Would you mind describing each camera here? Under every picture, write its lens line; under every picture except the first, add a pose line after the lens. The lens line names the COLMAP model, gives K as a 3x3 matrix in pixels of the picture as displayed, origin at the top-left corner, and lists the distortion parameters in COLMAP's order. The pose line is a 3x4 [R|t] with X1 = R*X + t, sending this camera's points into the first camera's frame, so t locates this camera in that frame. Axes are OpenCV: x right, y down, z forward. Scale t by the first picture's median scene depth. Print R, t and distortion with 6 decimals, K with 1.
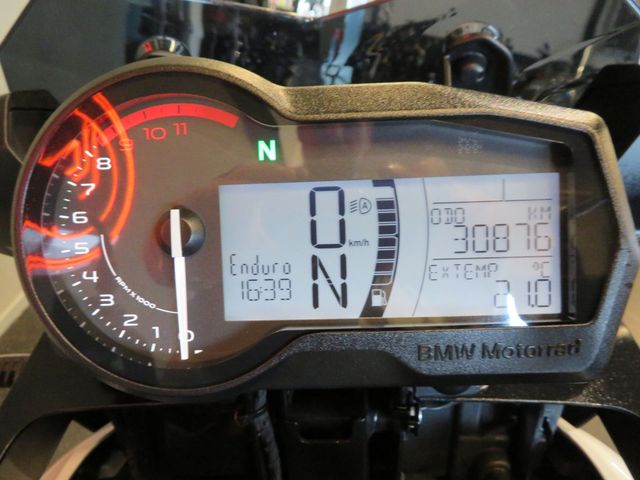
lens RADIAL K [[456.7, 0, 317.9], [0, 456.7, 242.2], [0, 0, 1]] dist [-0.005212, -0.001966]
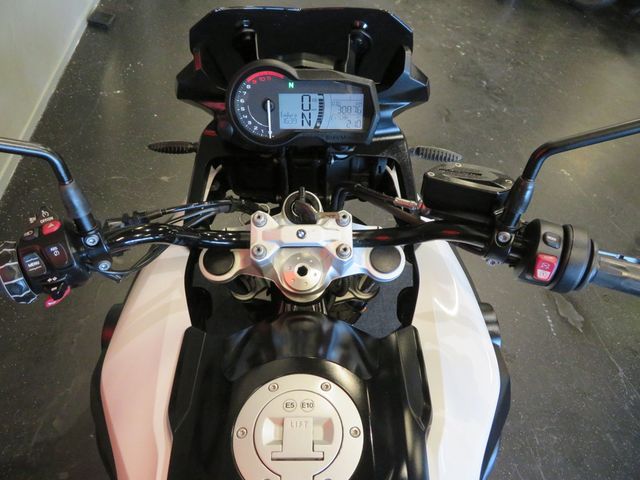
lens RADIAL K [[456.7, 0, 317.9], [0, 456.7, 242.2], [0, 0, 1]] dist [-0.005212, -0.001966]
pose [[0.997341, 0.006300, 0.072604, -0.156297], [-0.035504, 0.912036, 0.408569, -0.569123], [-0.063643, -0.410061, 0.909835, -3.072496]]
